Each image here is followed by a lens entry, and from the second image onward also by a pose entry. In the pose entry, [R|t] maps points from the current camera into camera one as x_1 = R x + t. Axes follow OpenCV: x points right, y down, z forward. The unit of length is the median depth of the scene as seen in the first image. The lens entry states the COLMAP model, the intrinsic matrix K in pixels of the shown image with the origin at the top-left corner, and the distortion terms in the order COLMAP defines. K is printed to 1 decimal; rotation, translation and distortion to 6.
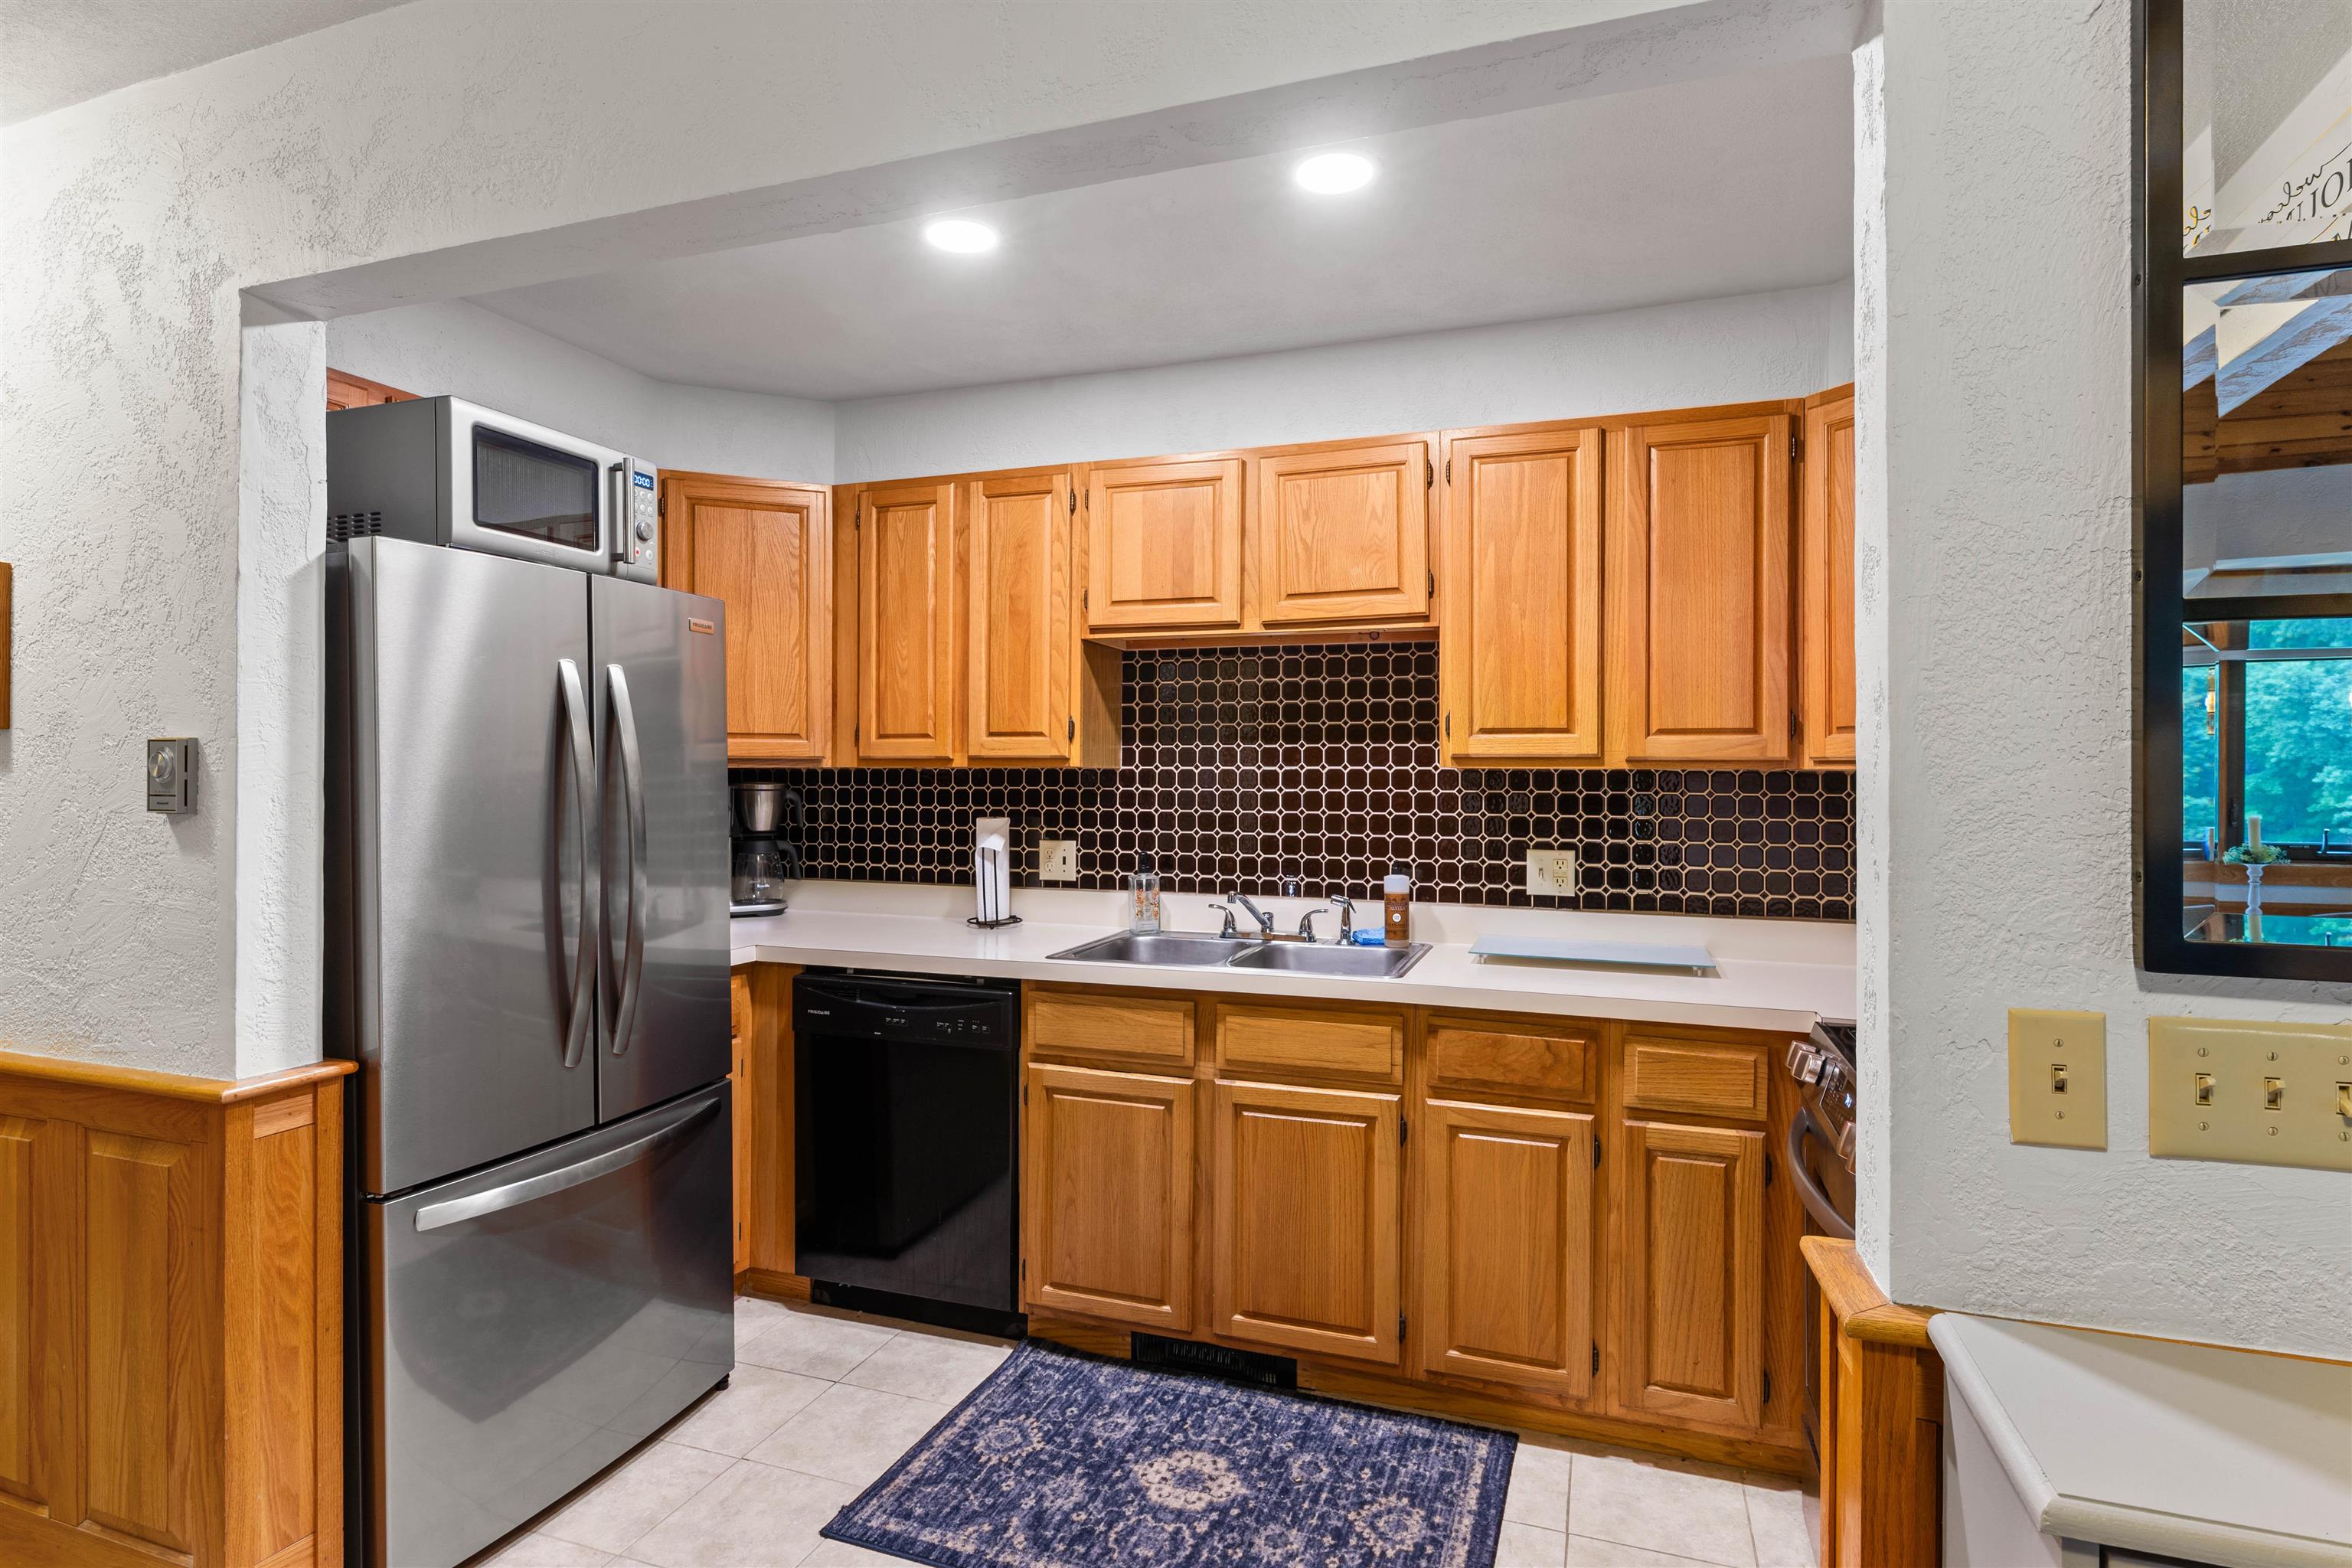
lens RADIAL K [[1161.2, 0, 1169.8], [0, 1161.2, 777.2], [0, 0, 1]] dist [0.002558, -0.003060]
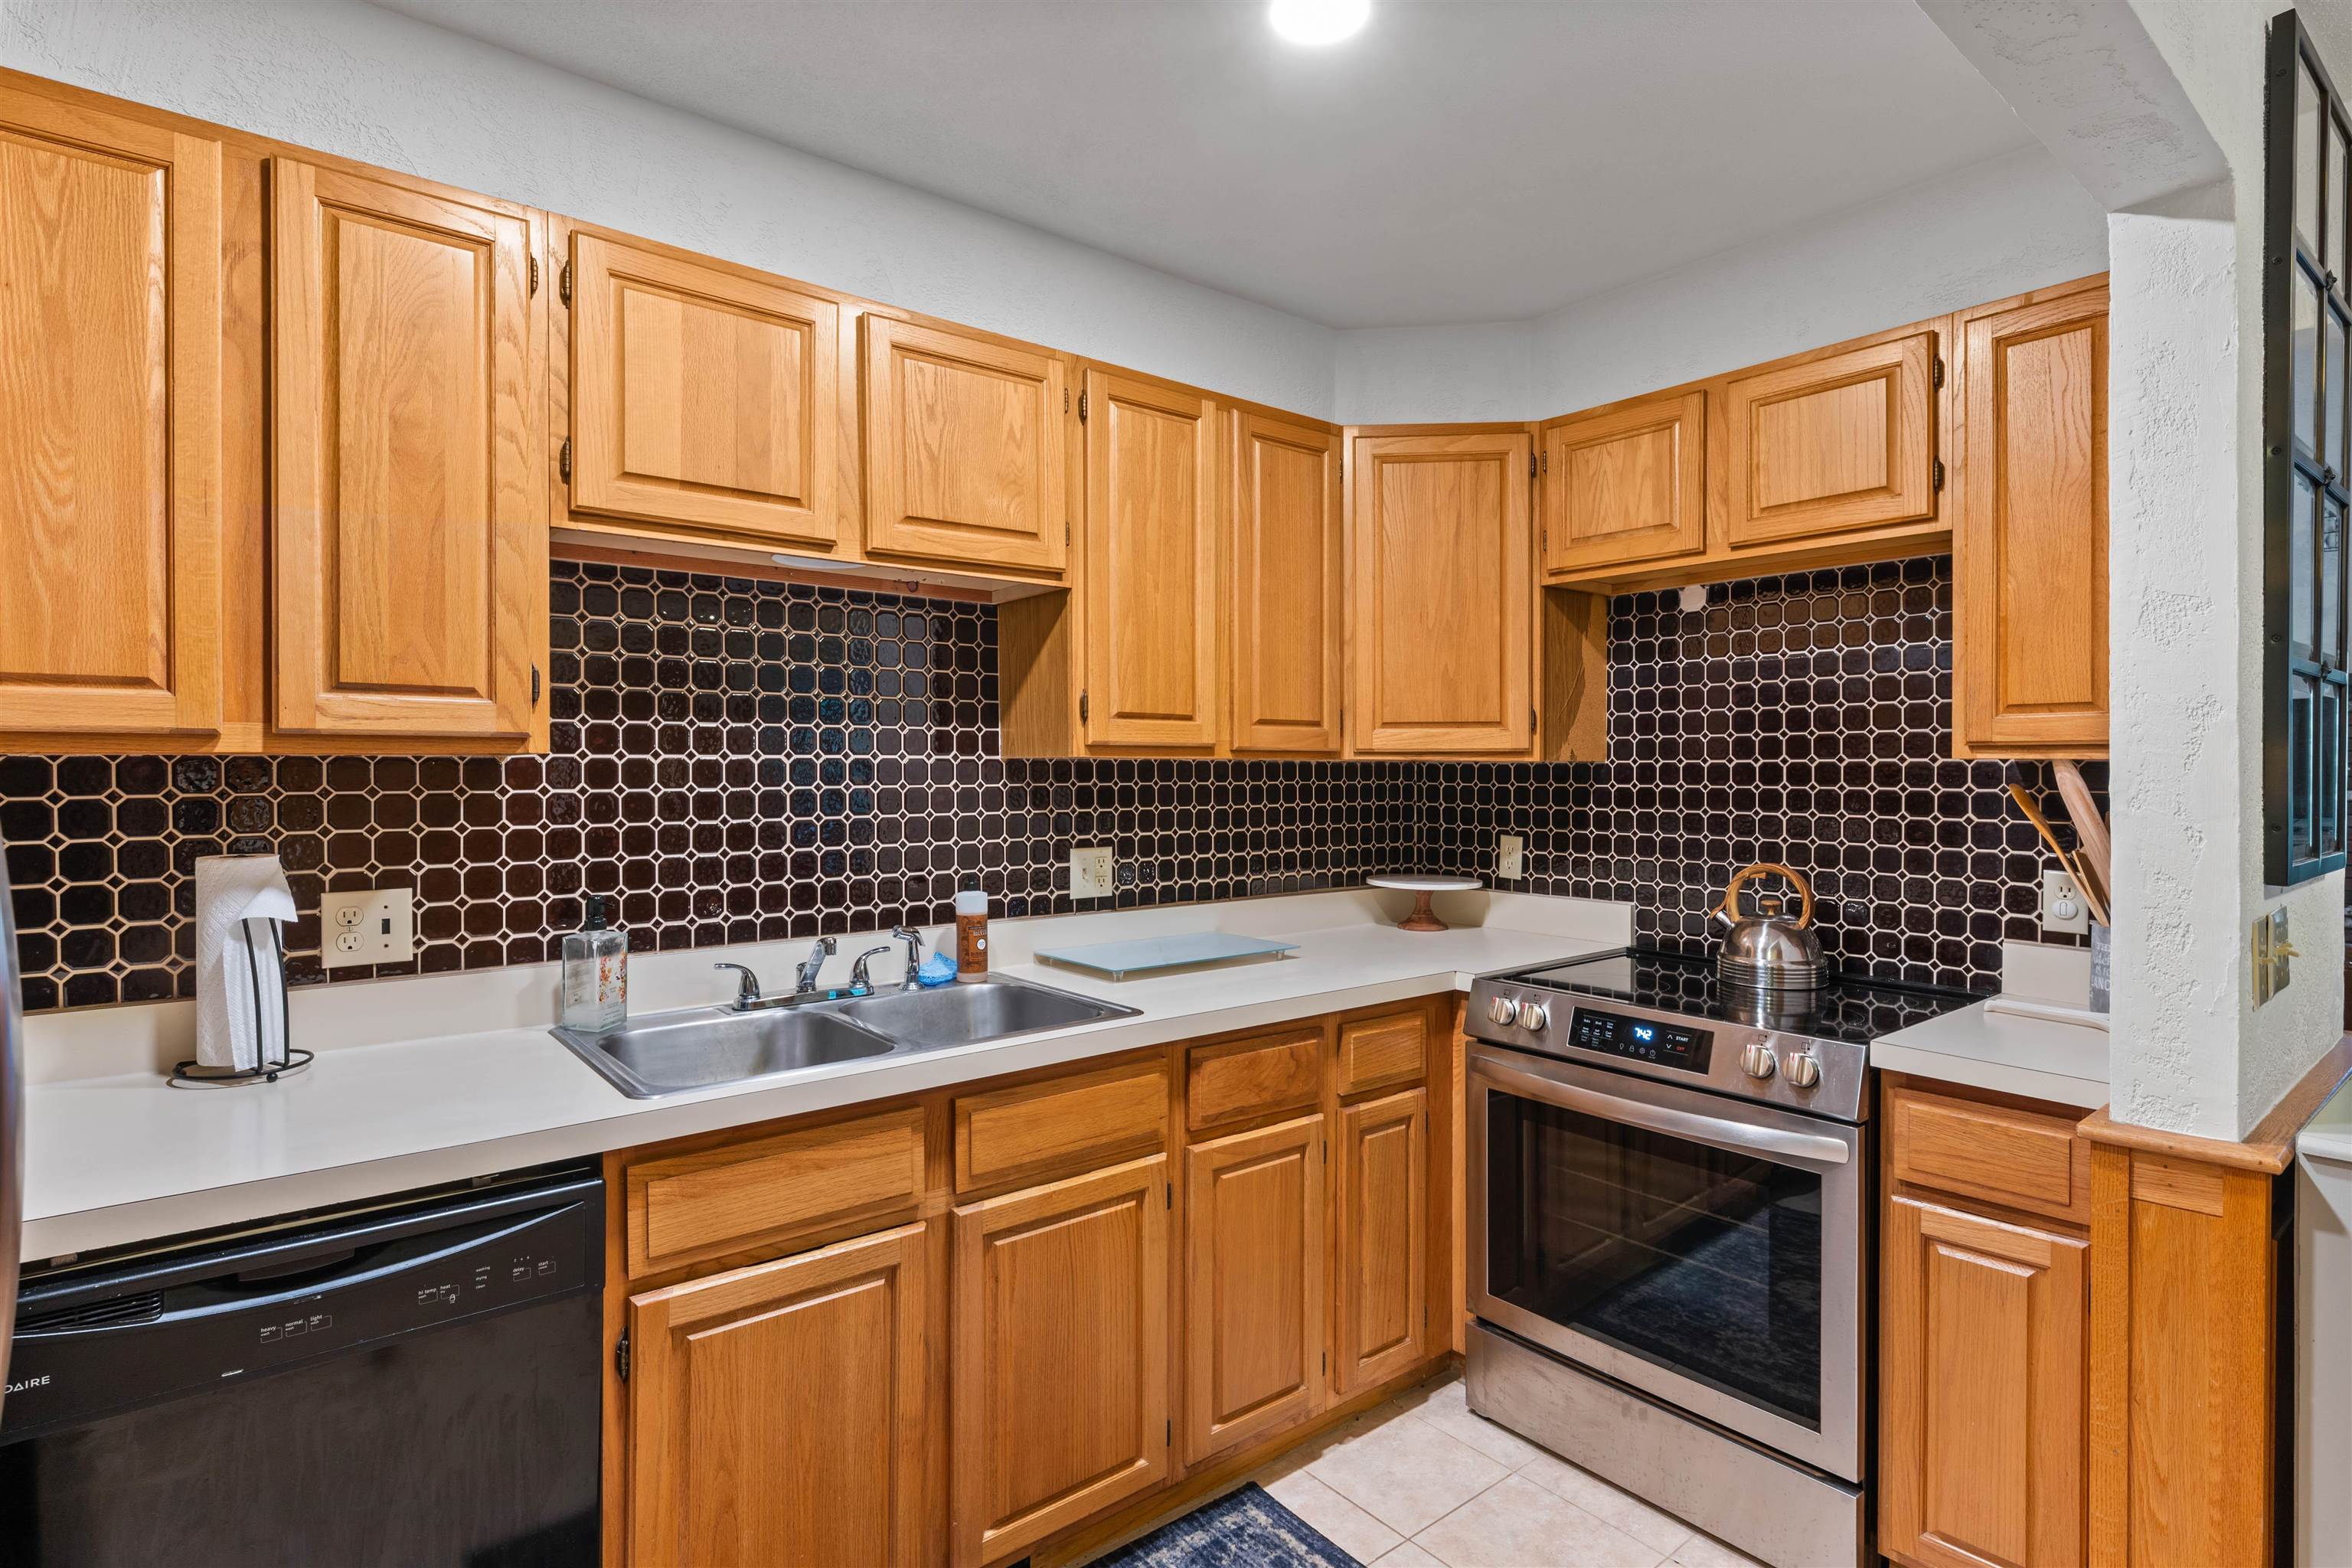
lens RADIAL K [[1161.2, 0, 1169.1], [0, 1161.2, 780.7], [0, 0, 1]] dist [0.002558, -0.003060]
pose [[0.526980, -0.013728, 0.849766, -0.411628], [0.004087, 0.999899, 0.013619, -0.002137], [-0.849868, -0.003704, 0.526983, 0.462181]]
